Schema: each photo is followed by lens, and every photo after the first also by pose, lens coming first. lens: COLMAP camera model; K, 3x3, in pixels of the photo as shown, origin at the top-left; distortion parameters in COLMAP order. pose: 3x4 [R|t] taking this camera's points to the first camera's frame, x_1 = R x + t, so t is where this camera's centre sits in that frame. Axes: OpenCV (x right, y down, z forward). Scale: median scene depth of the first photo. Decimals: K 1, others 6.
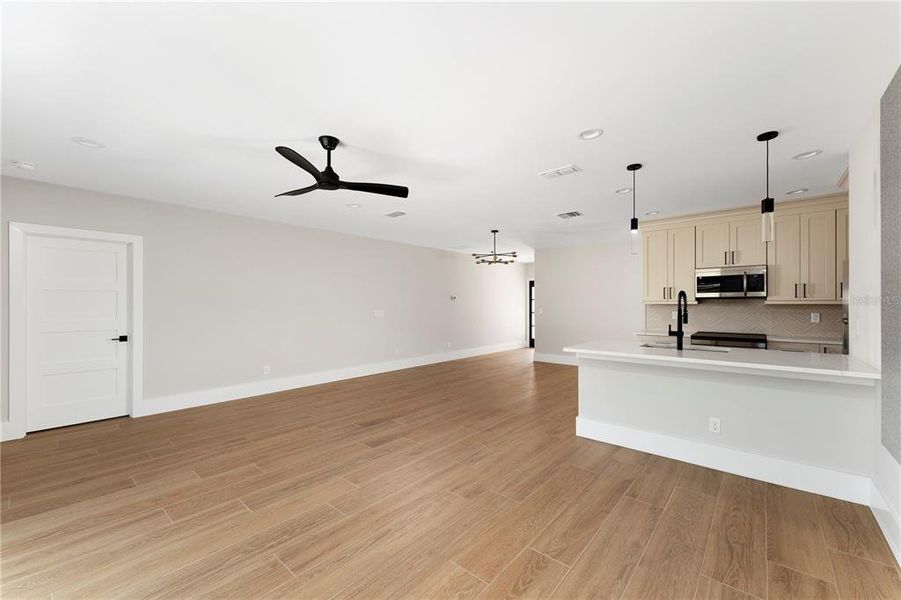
lens RADIAL K [[363.0, 0, 448.8], [0, 363.0, 298.5], [0, 0, 1]] dist [0.000812, 0.000252]
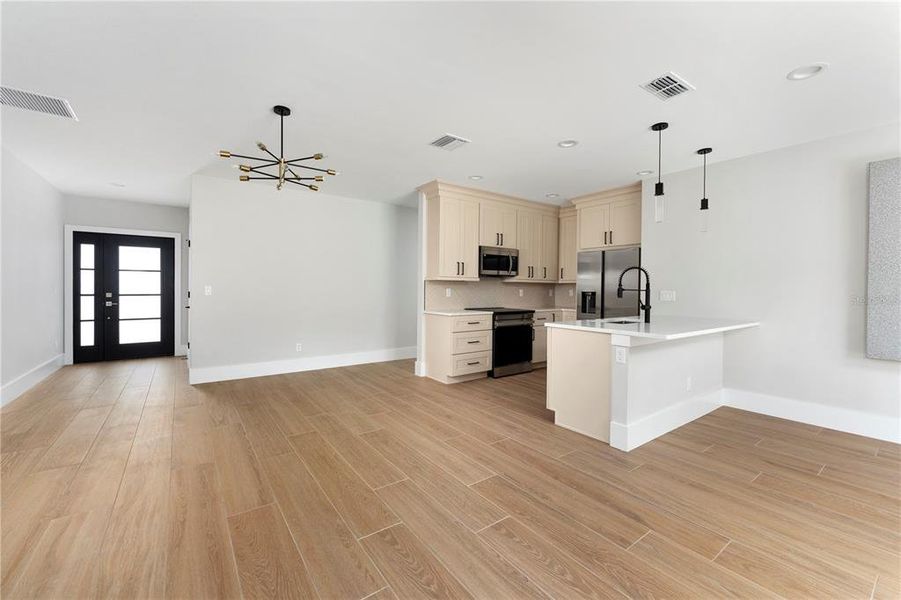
lens RADIAL K [[368.2, 0, 445.7], [0, 368.2, 292.3], [0, 0, 1]] dist [-0.001237, -0.000179]
pose [[0.231506, -0.008265, 0.972798, -0.402498], [-0.024672, 0.999592, 0.014364, 0.041892], [-0.972520, -0.027327, 0.231208, 1.030544]]
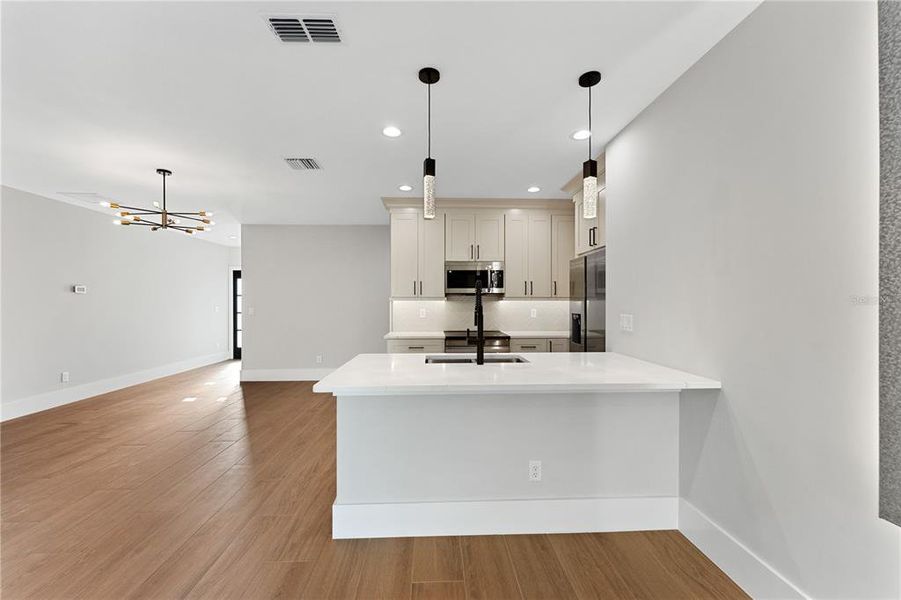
lens RADIAL K [[355.9, 0, 449.0], [0, 355.9, 305.2], [0, 0, 1]] dist [-0.002771, -0.000300]
pose [[0.721731, -0.006094, 0.692147, 0.093659], [-0.010405, 0.999753, 0.019652, 0.011335], [-0.692095, -0.021385, 0.721489, 0.430649]]
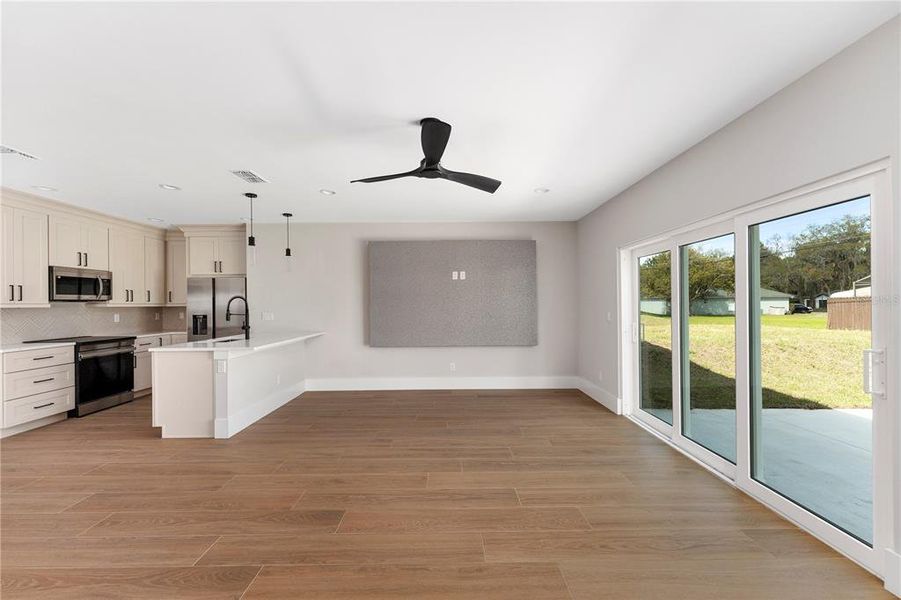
lens RADIAL K [[361.6, 0, 449.7], [0, 361.6, 304.8], [0, 0, 1]] dist [0.000956, -0.000049]
pose [[-0.658938, 0.004471, 0.752184, -0.682386], [-0.003533, 0.999953, -0.009039, 0.017098], [-0.752189, -0.008614, -0.658891, 1.033006]]
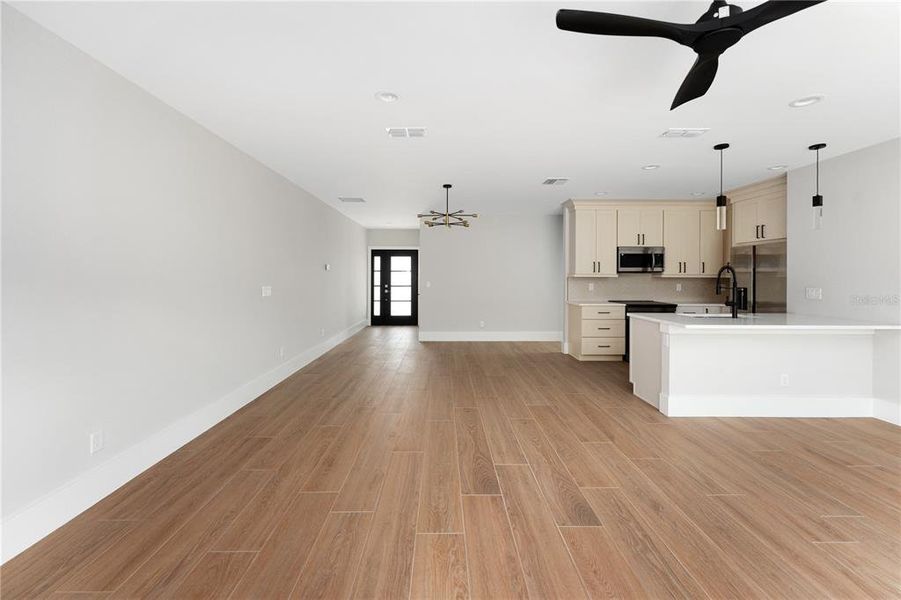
lens RADIAL K [[371.1, 0, 446.9], [0, 371.1, 275.4], [0, 0, 1]] dist [0.000837, 0.000065]
pose [[0.748171, 0.003558, 0.663496, -0.622184], [-0.013754, 0.999854, 0.010148, 0.006832], [-0.663363, -0.016718, 0.748111, 0.571738]]
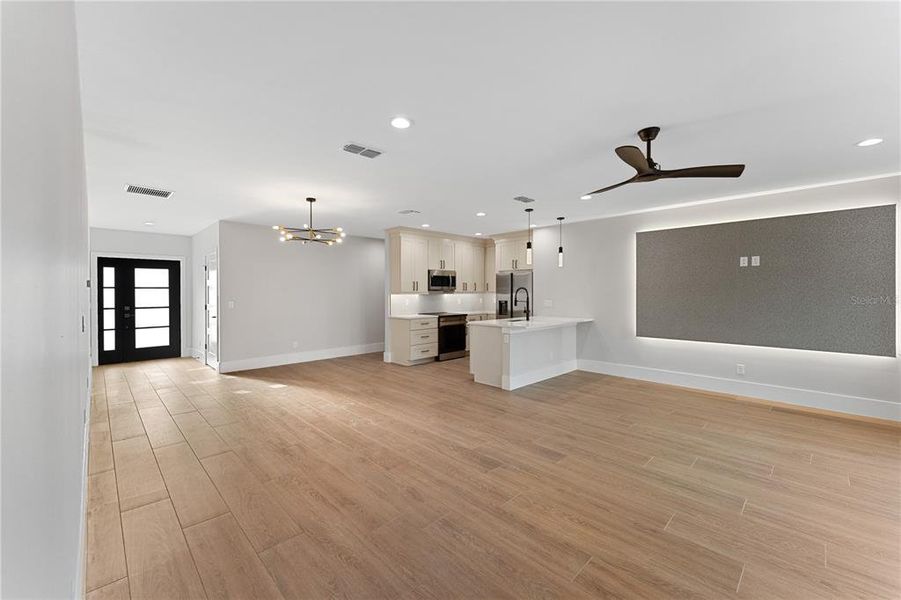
lens RADIAL K [[364.4, 0, 448.0], [0, 364.4, 292.3], [0, 0, 1]] dist [-0.000247, 0.000042]
pose [[0.086199, -0.001872, 0.996276, -0.901158], [-0.014093, 0.999896, 0.003098, 0.002584], [-0.996178, -0.014307, 0.086164, 0.964860]]
